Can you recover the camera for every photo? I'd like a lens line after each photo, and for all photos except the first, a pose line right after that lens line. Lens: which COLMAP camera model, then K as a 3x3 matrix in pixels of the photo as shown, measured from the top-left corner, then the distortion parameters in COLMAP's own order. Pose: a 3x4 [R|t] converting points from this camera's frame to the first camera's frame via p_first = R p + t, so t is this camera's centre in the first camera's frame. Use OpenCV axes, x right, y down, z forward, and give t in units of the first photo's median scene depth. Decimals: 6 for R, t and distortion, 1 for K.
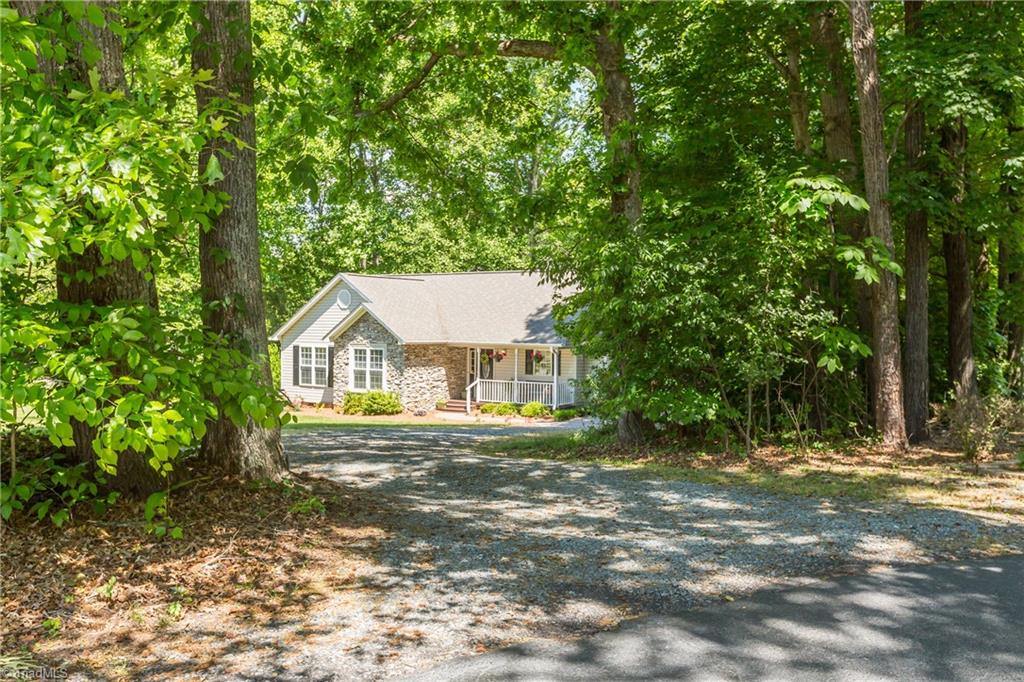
lens RADIAL K [[875.1, 0, 512.0], [0, 875.1, 341.0], [0, 0, 1]] dist [0.003228, 0.005736]
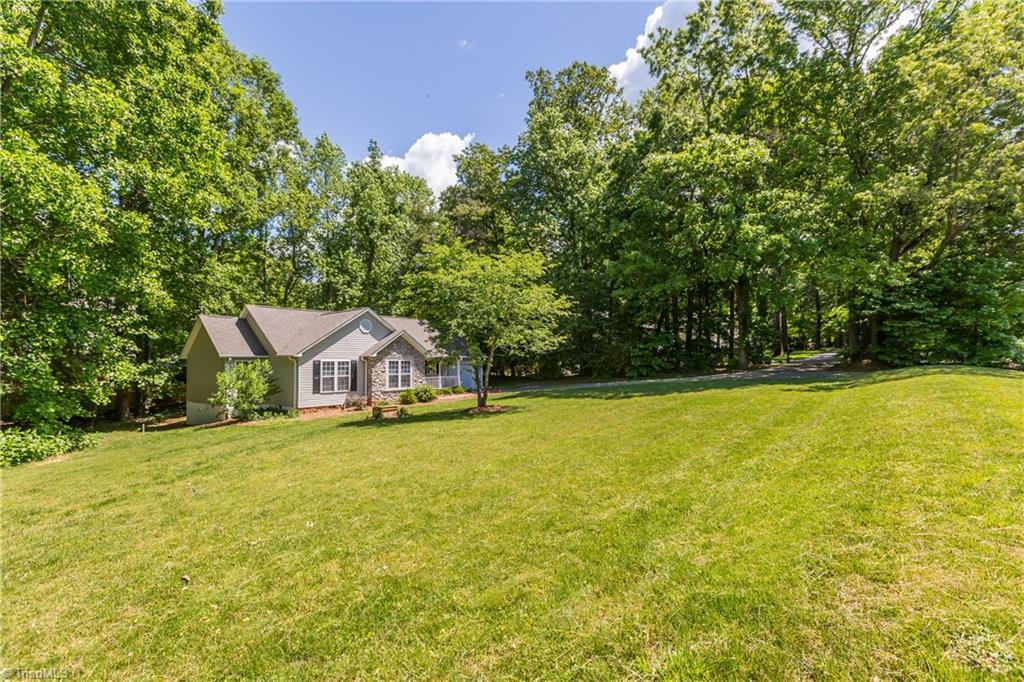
lens RADIAL K [[458.8, 0, 512.0], [0, 458.8, 341.0], [0, 0, 1]] dist [0.001447, 0.000051]
pose [[0.113582, 0.033165, 0.992975, -0.919173], [0.029560, 0.998887, -0.036744, 0.009906], [-0.993089, 0.033525, 0.112475, 0.710433]]
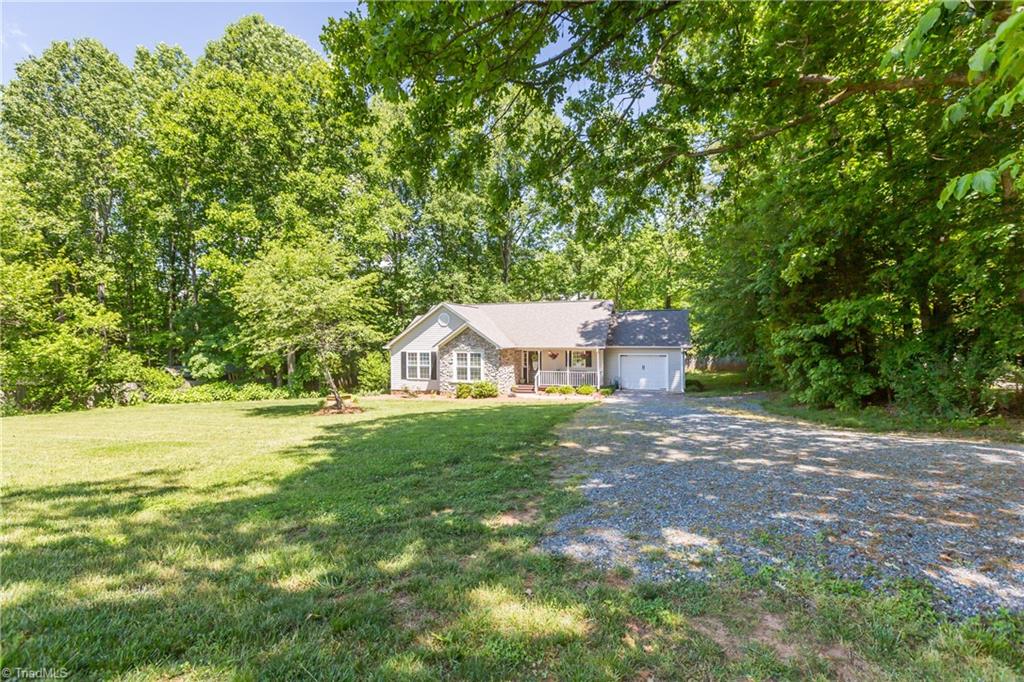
lens RADIAL K [[458.8, 0, 512.0], [0, 458.8, 341.0], [0, 0, 1]] dist [0.001447, 0.000051]
pose [[0.969199, -0.015622, 0.245785, -0.280219], [0.020086, 0.999676, -0.015666, 0.002717], [-0.245460, 0.020121, 0.969198, 0.230091]]
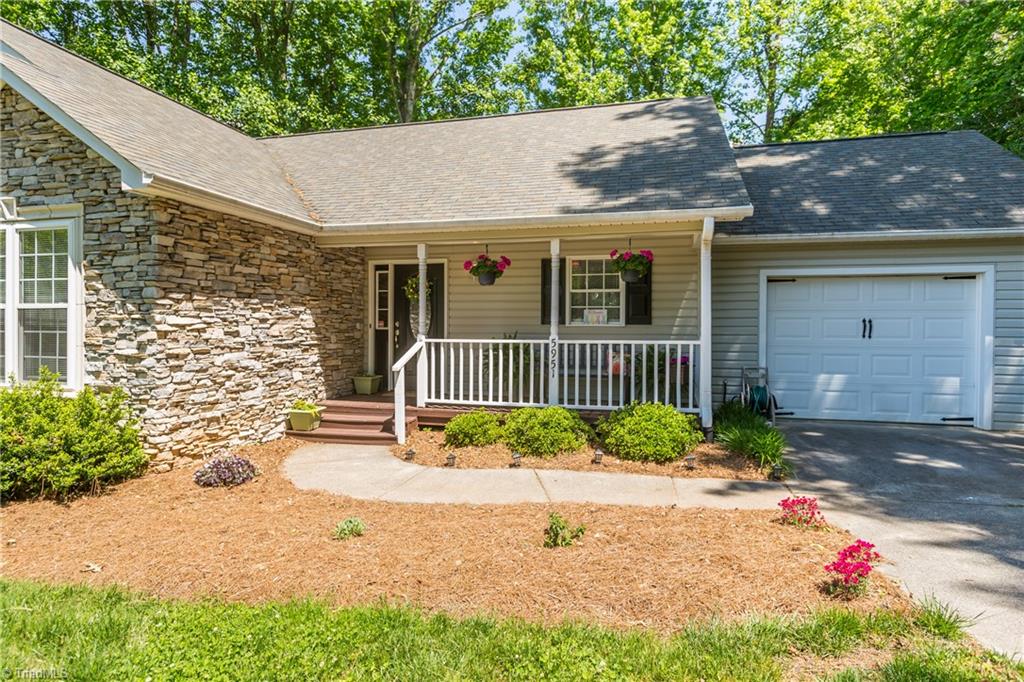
lens RADIAL K [[555.7, 0, 512.0], [0, 555.7, 341.0], [0, 0, 1]] dist [-0.003264, -0.000395]
pose [[0.945670, -0.014623, 0.324798, -0.074947], [0.012560, 0.999885, 0.008448, 0.043026], [-0.324884, -0.003910, 0.945746, 0.782903]]
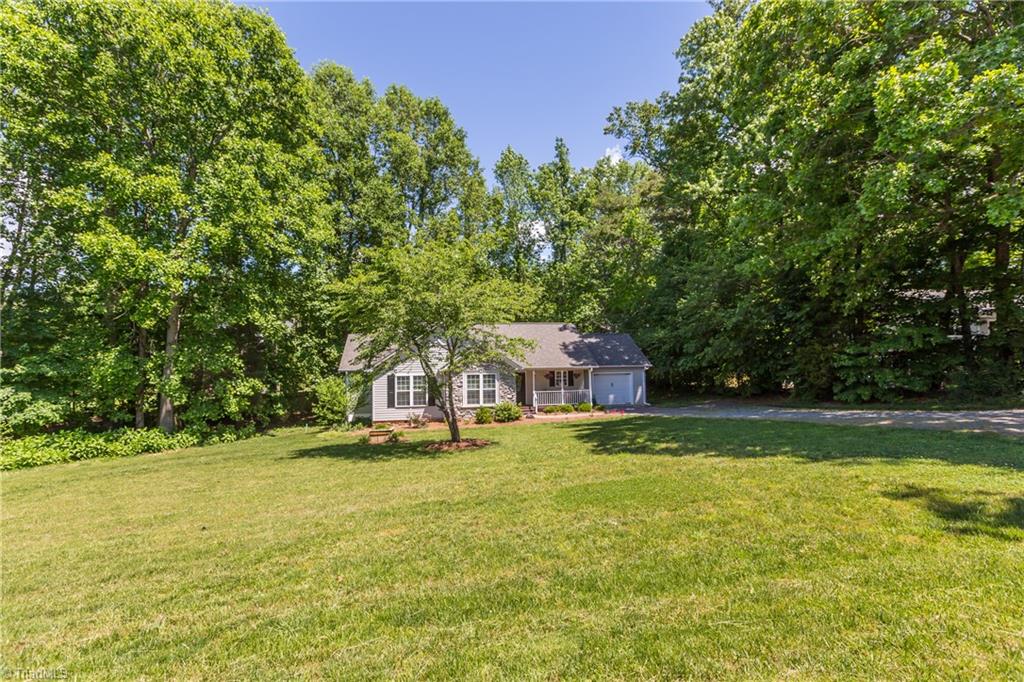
lens RADIAL K [[458.8, 0, 512.0], [0, 458.8, 341.0], [0, 0, 1]] dist [0.001447, 0.000051]
pose [[0.714226, 0.014580, 0.699763, -0.627023], [0.036835, 0.997615, -0.058382, 0.000782], [-0.698945, 0.067474, 0.711986, 0.446360]]
